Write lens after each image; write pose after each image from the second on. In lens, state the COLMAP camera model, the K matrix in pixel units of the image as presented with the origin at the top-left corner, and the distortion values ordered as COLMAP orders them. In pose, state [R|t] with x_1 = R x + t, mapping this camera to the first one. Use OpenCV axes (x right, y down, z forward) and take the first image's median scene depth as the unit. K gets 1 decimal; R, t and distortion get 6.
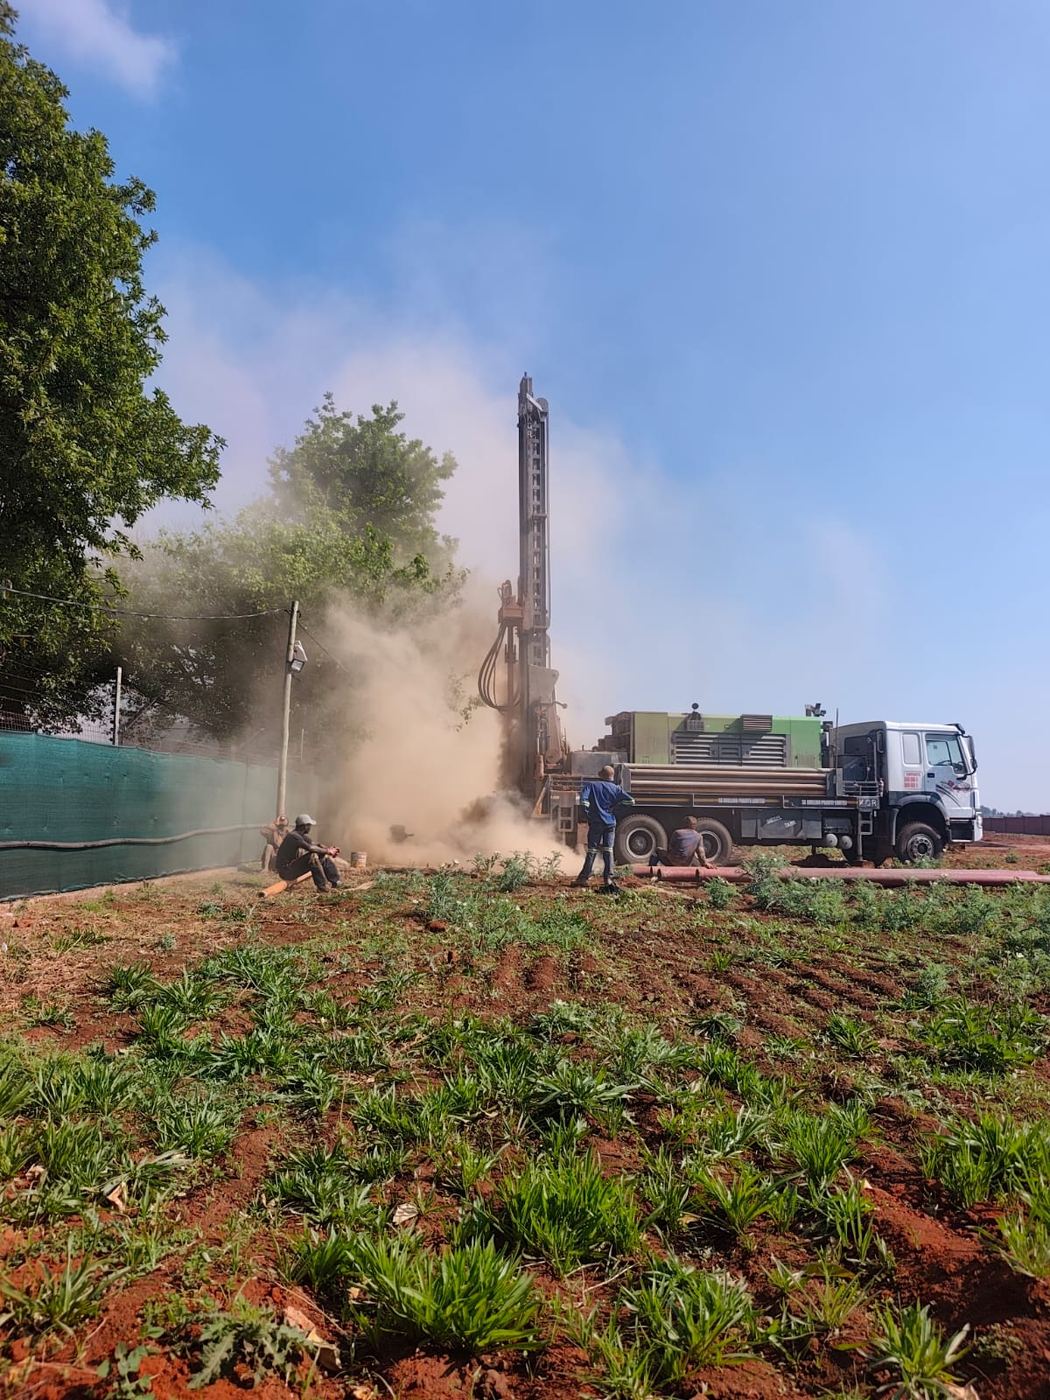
lens RADIAL K [[985.6, 0, 525.0], [0, 985.6, 700.0], [0, 0, 1]] dist [0.008551, 0.000386]
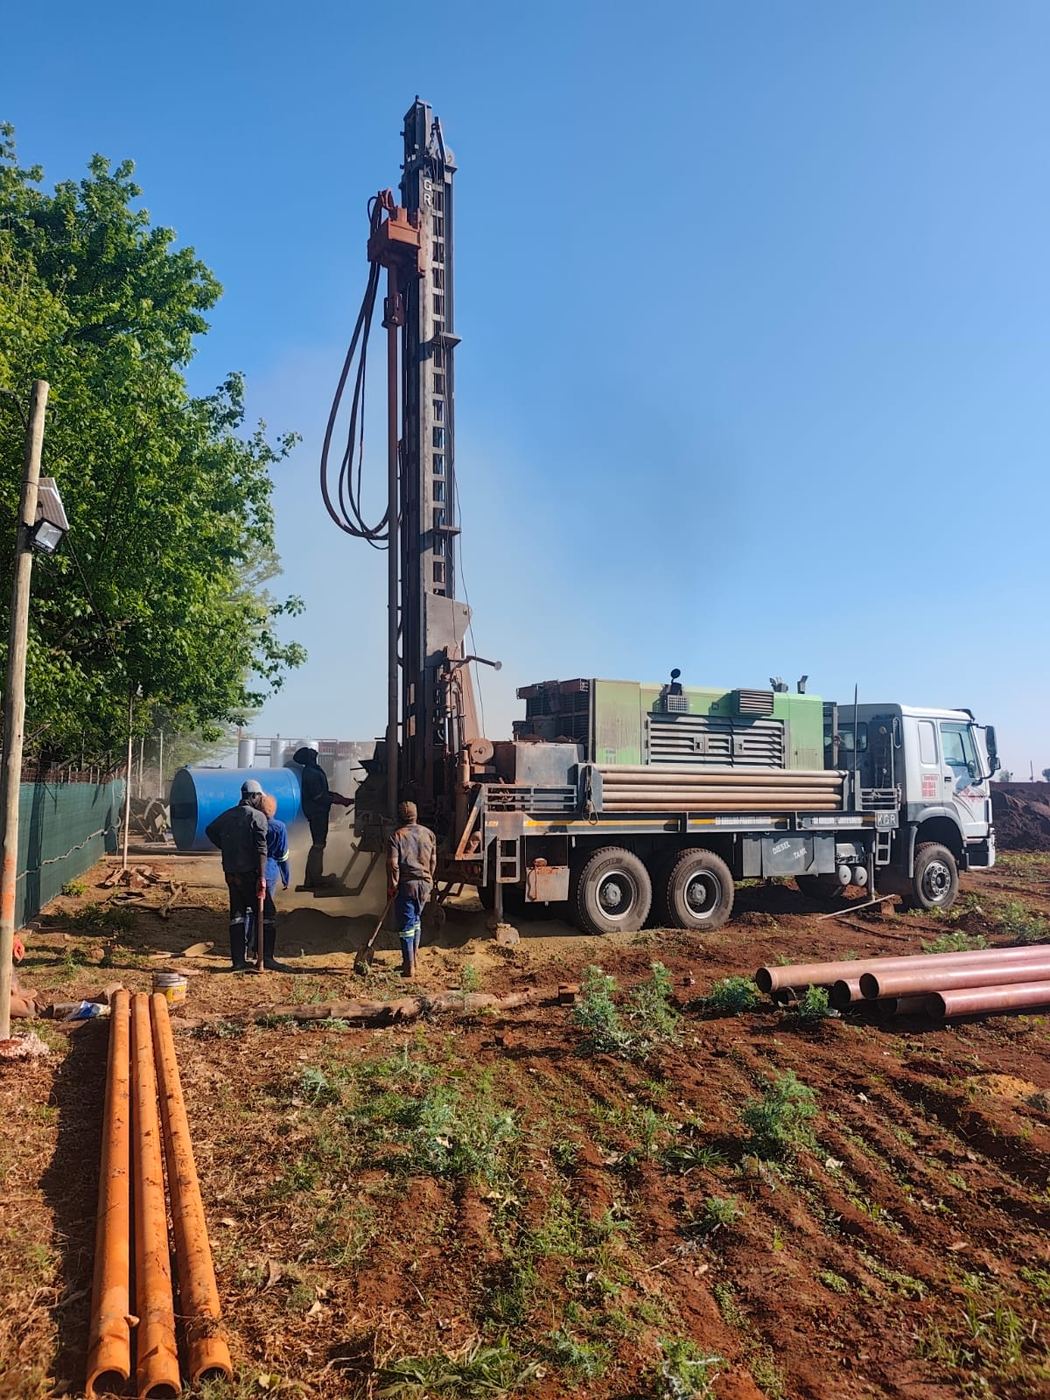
lens RADIAL K [[1030.9, 0, 529.5], [0, 1030.9, 719.9], [0, 0, 1]] dist [-0.011273, -0.003624]
pose [[0.938072, 0.019166, 0.345910, -0.145738], [-0.033884, 0.998757, 0.036552, 0.015051], [-0.344779, -0.046010, 0.937556, 0.400218]]
